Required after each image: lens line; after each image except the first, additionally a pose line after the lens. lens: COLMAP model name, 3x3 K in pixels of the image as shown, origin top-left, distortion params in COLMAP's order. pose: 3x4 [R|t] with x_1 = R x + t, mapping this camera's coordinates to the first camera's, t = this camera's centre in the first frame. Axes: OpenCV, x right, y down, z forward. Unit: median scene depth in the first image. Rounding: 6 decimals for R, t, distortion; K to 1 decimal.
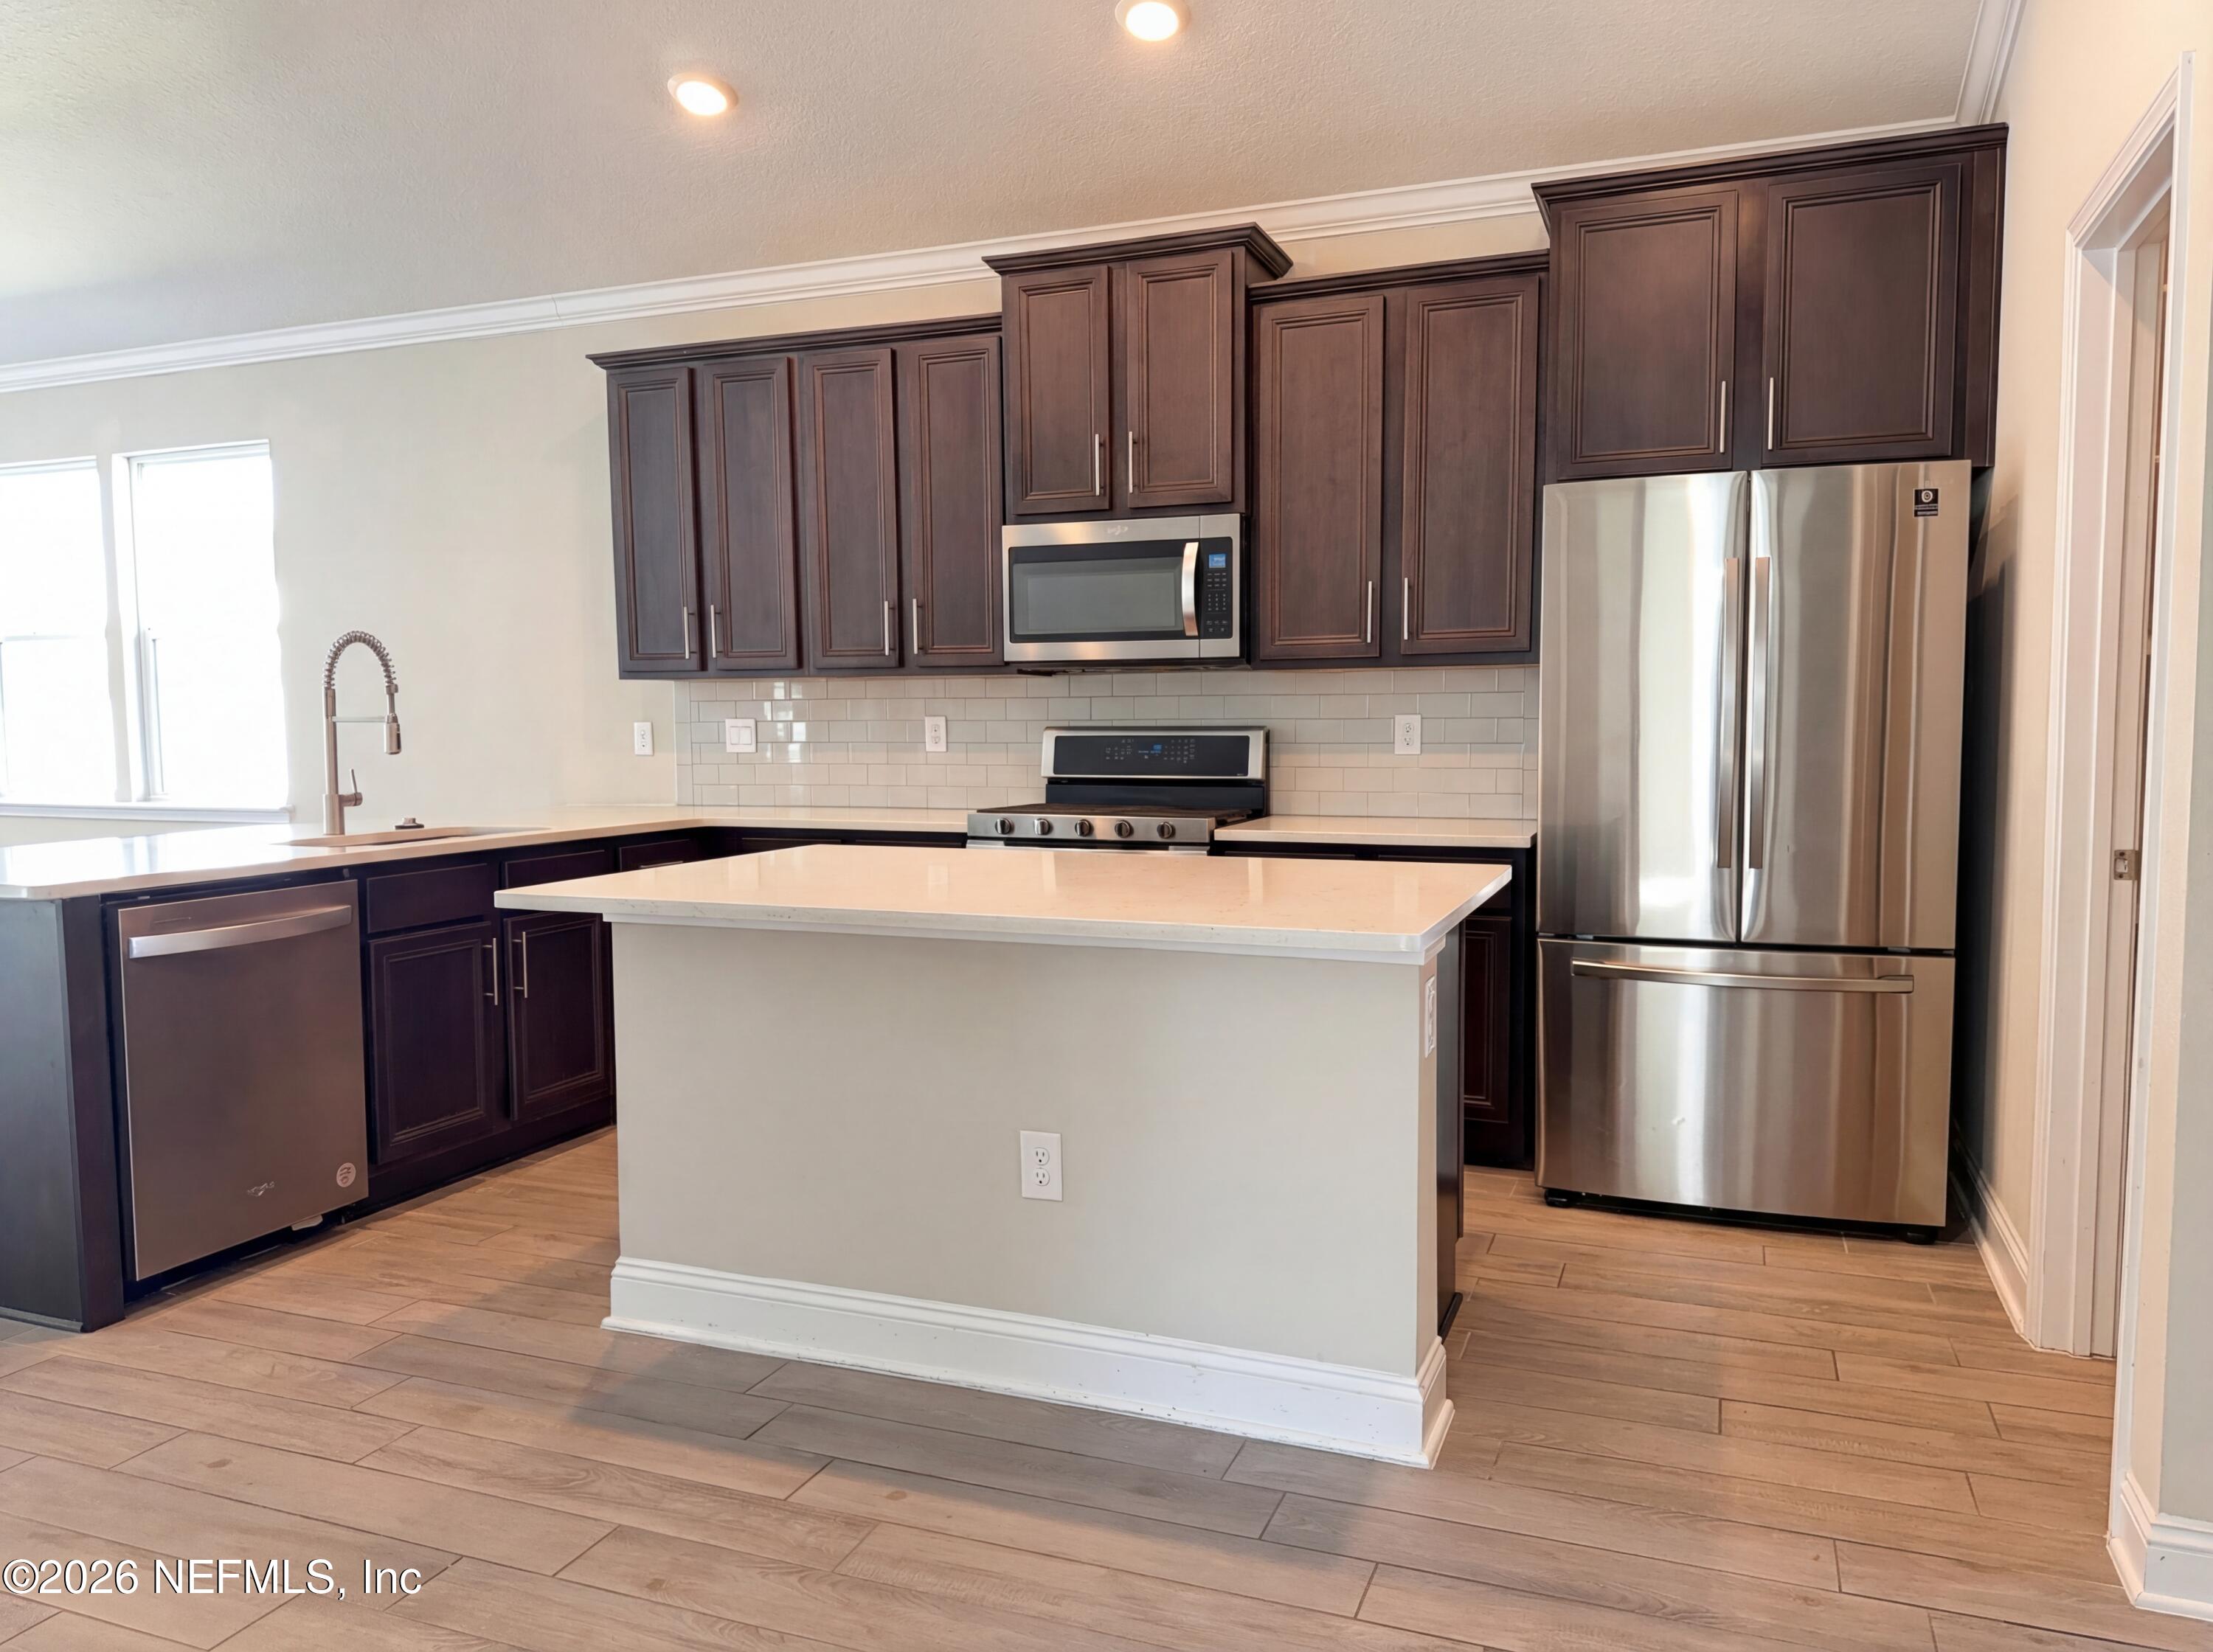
lens RADIAL K [[1566.7, 0, 1106.5], [0, 1566.7, 826.0], [0, 0, 1]] dist [0.070641, -0.002481]
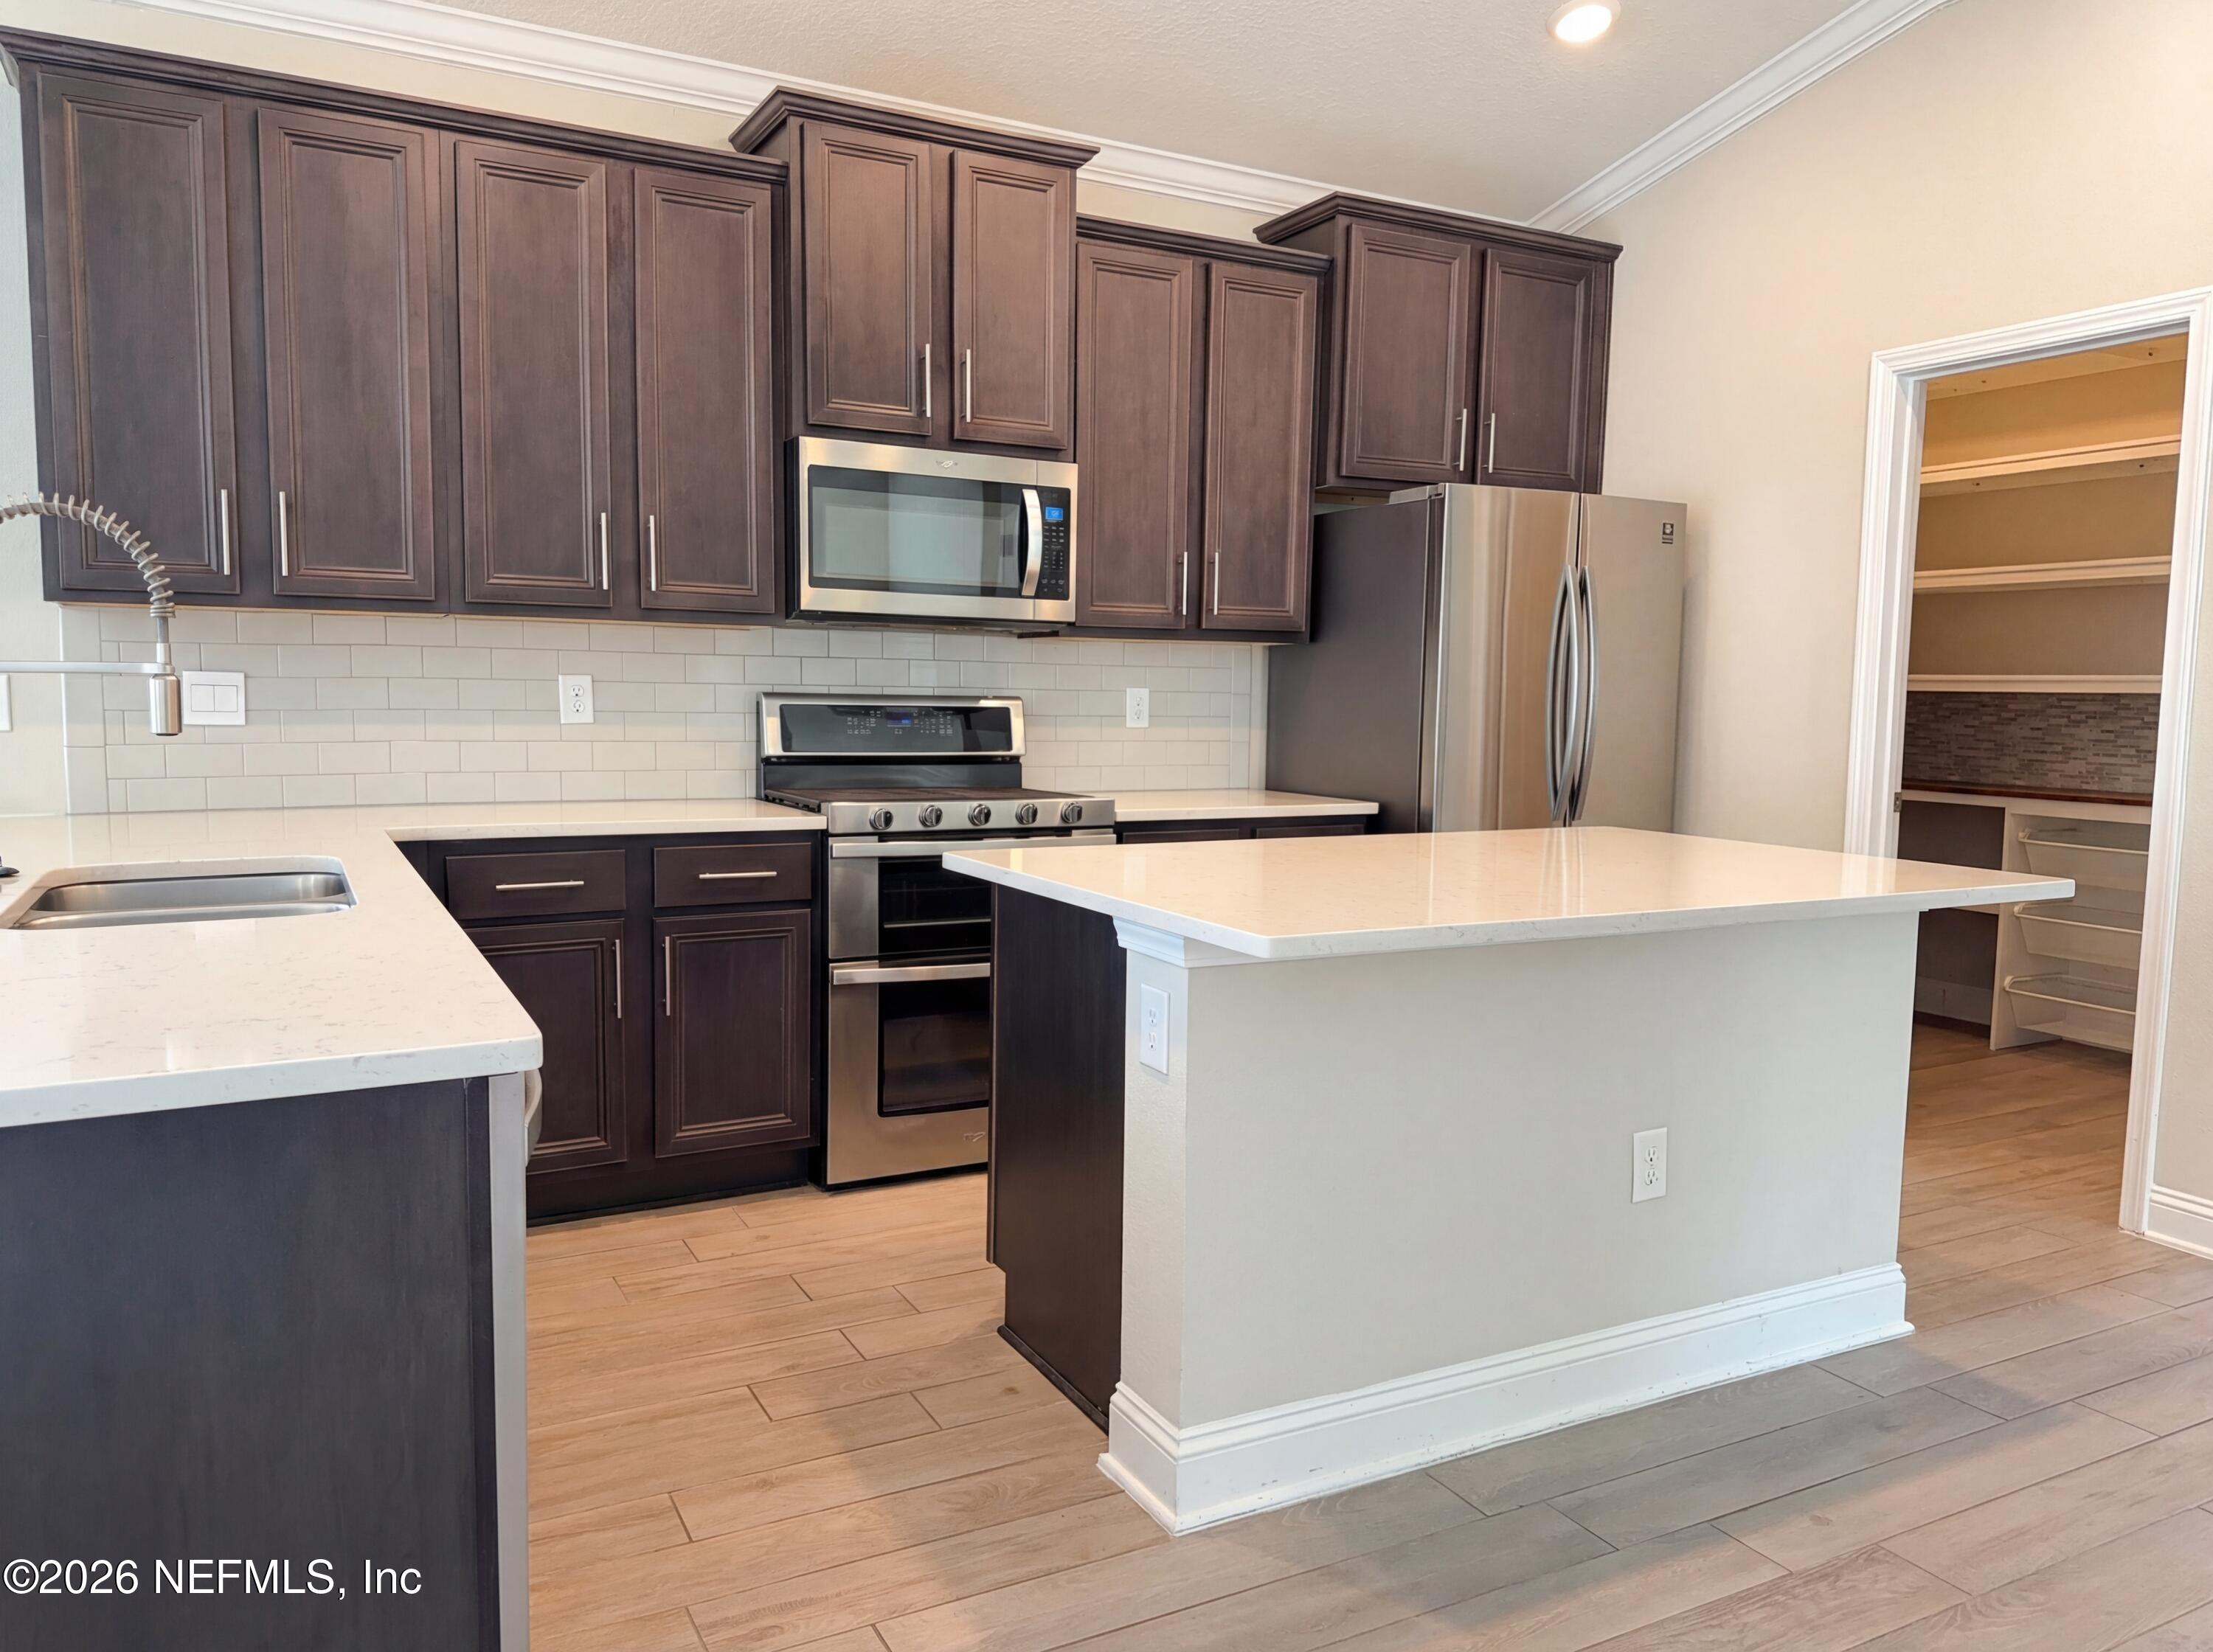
lens RADIAL K [[1544.1, 0, 1102.4], [0, 1544.1, 844.1], [0, 0, 1]] dist [0.005926, -0.003749]
pose [[0.645565, -0.059951, 0.761349, -0.598820], [0.033194, 0.998175, 0.050454, -0.023101], [-0.762984, -0.007299, 0.646376, 0.404854]]
